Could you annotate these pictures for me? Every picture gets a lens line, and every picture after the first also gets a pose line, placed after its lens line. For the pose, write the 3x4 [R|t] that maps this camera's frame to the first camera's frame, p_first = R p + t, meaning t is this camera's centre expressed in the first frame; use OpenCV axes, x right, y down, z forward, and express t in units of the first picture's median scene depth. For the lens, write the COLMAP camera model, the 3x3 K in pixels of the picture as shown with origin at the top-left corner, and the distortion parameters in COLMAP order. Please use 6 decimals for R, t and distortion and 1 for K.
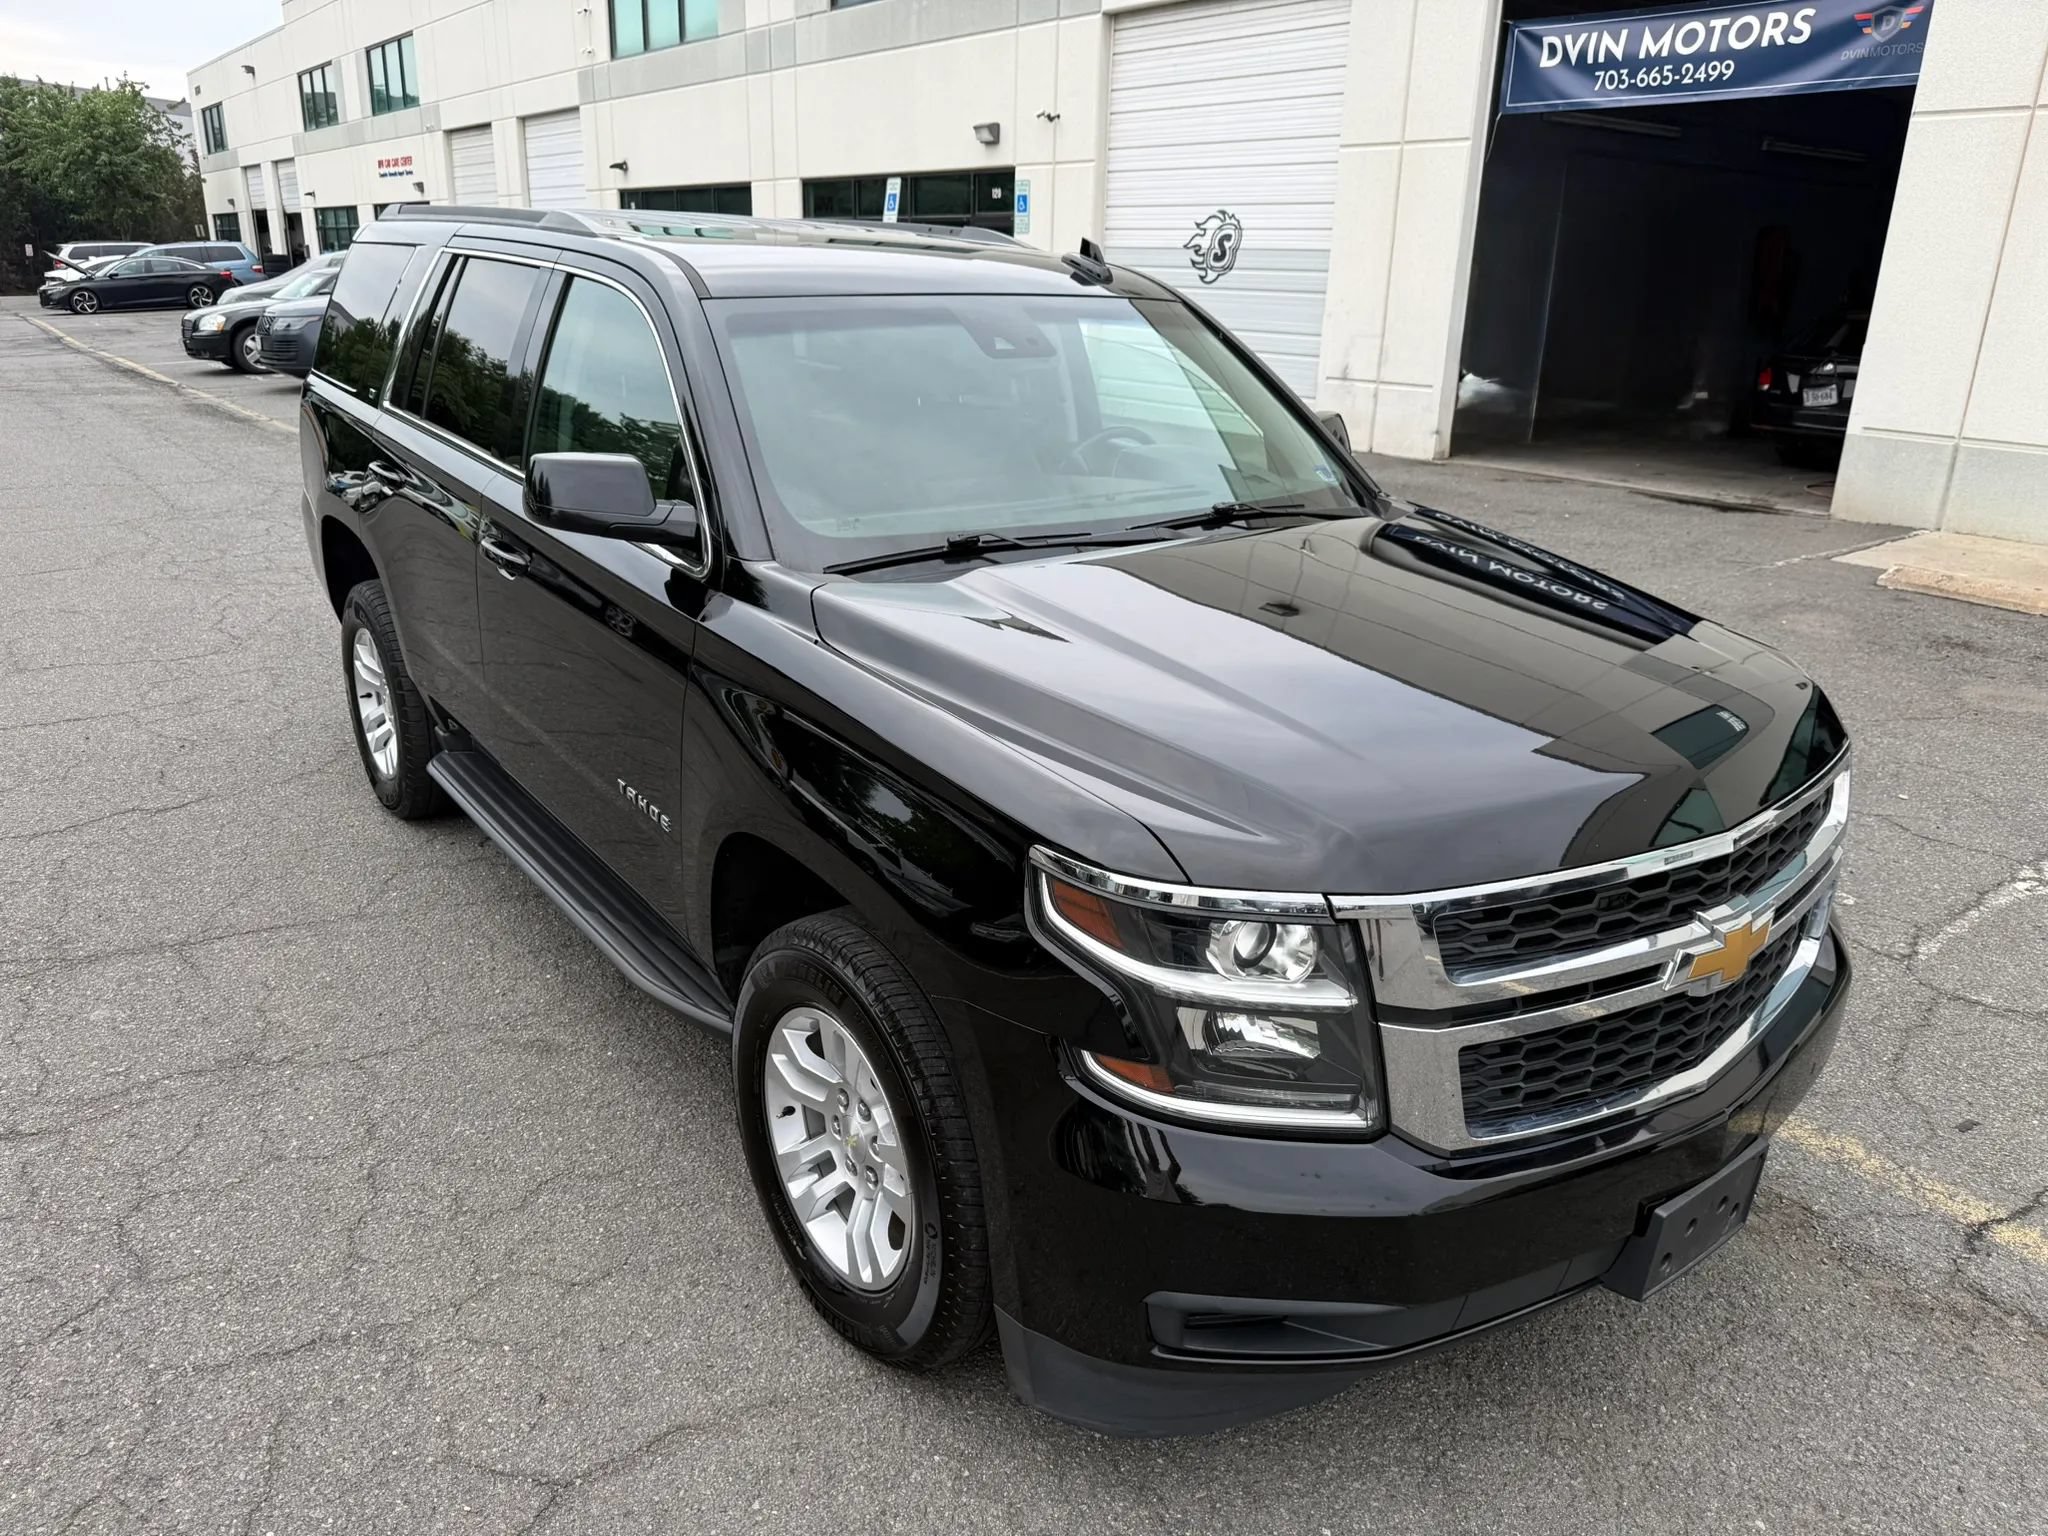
lens RADIAL K [[1457.5, 0, 1033.0], [0, 1457.5, 774.9], [0, 0, 1]] dist [0.004365, -0.011905]
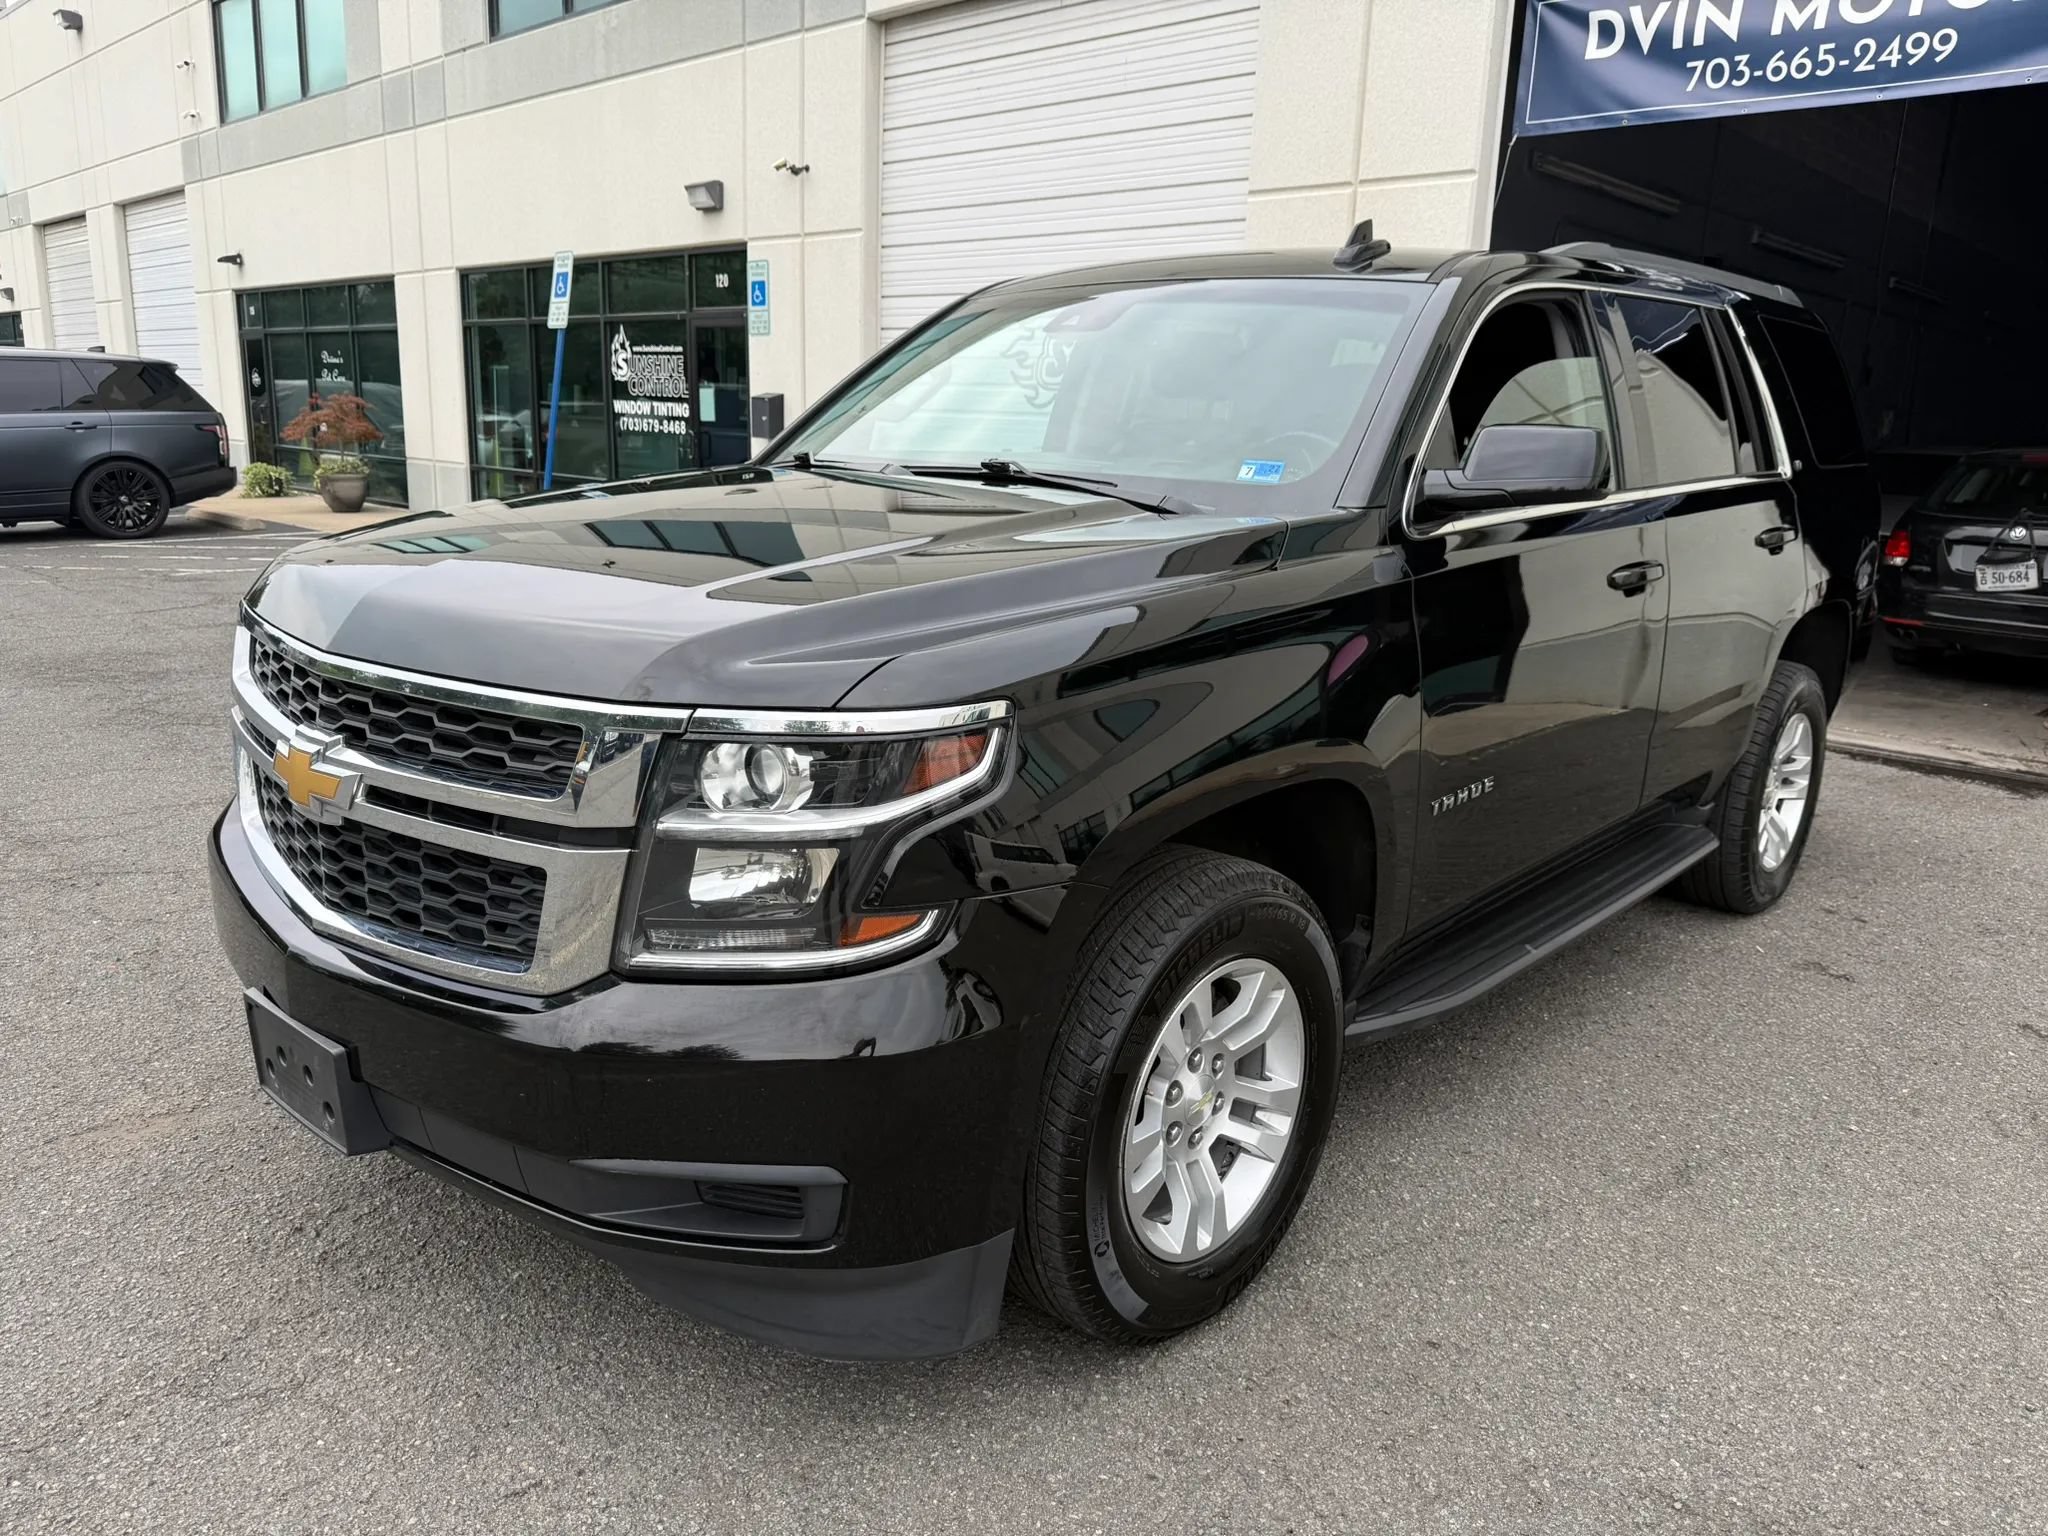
lens RADIAL K [[1465.8, 0, 1025.4], [0, 1465.8, 768.9], [0, 0, 1]] dist [0.027680, -0.041025]
pose [[0.989944, -0.028461, 0.138566, 0.023018], [0.041455, 0.994913, -0.091811, -0.162323], [-0.135248, 0.096633, 0.986088, 0.516521]]
